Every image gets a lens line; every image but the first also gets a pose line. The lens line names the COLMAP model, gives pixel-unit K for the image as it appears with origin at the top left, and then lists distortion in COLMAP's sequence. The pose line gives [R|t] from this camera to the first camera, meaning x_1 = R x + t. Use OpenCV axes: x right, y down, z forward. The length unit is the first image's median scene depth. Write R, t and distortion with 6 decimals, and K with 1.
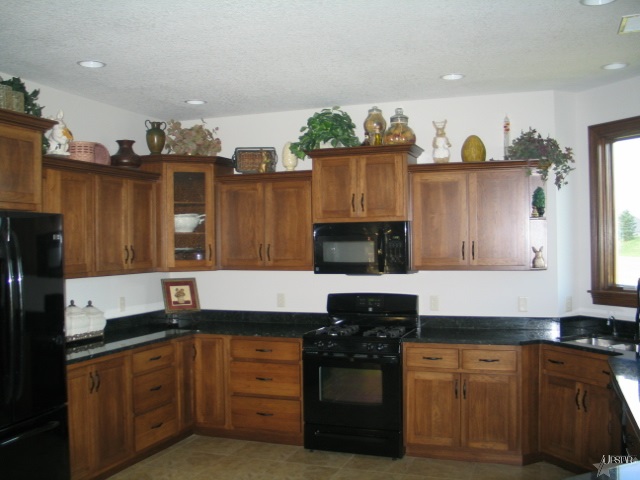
lens RADIAL K [[667.3, 0, 303.5], [0, 667.3, 235.9], [0, 0, 1]] dist [-0.106309, 0.000000]
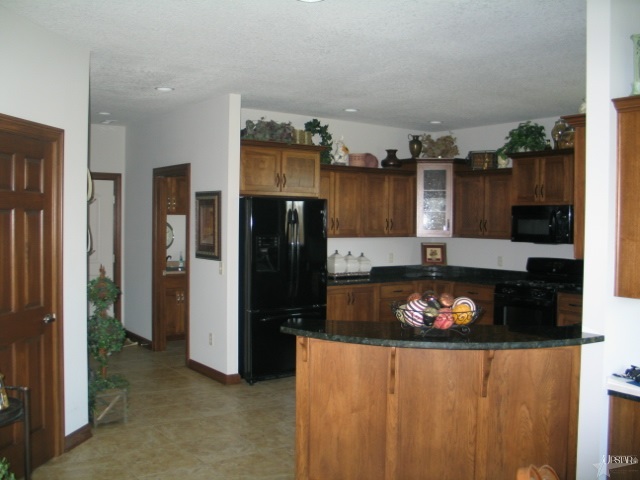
lens RADIAL K [[667.3, 0, 321.5], [0, 667.3, 237.8], [0, 0, 1]] dist [-0.106309, 0.000000]
pose [[0.844126, 0.035287, -0.534982, 0.439666], [-0.016509, 0.999069, 0.039848, -0.000203], [0.535890, -0.024805, 0.843923, -0.400862]]
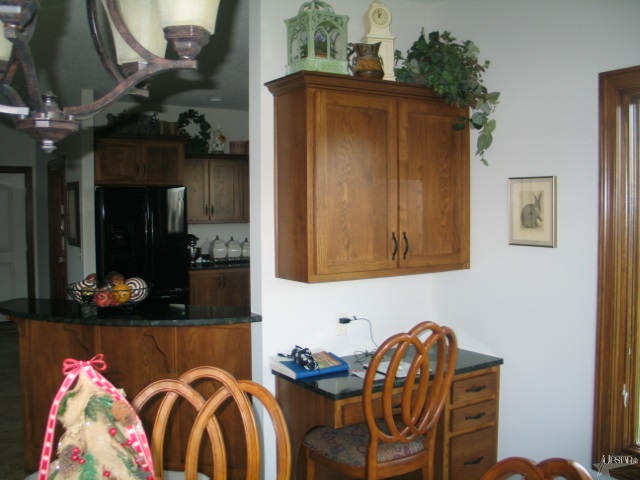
lens RADIAL K [[667.3, 0, 319.5], [0, 667.3, 239.8], [0, 0, 1]] dist [-0.106309, 0.000000]
pose [[0.794695, 0.037763, -0.605833, 0.794191], [0.000543, 0.998018, 0.062921, -0.001139], [0.607009, -0.050332, 0.793099, -0.197122]]
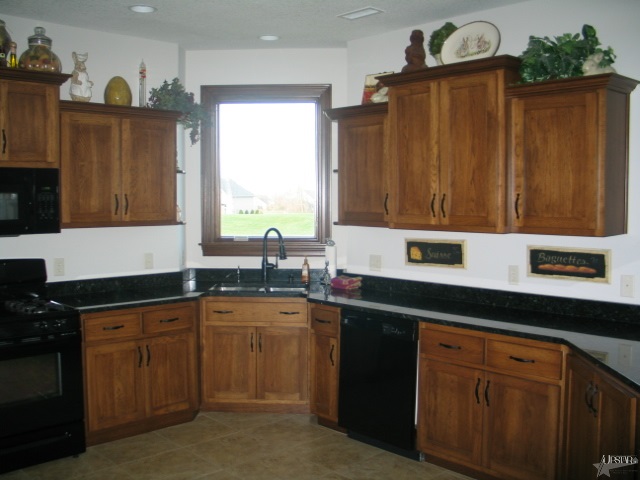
lens RADIAL K [[667.3, 0, 321.4], [0, 667.3, 235.1], [0, 0, 1]] dist [-0.106309, 0.000000]
pose [[0.443486, -0.036968, 0.895519, -0.421270], [-0.021543, 0.998421, 0.051884, 0.010777], [-0.896023, -0.042302, 0.441989, 0.345552]]
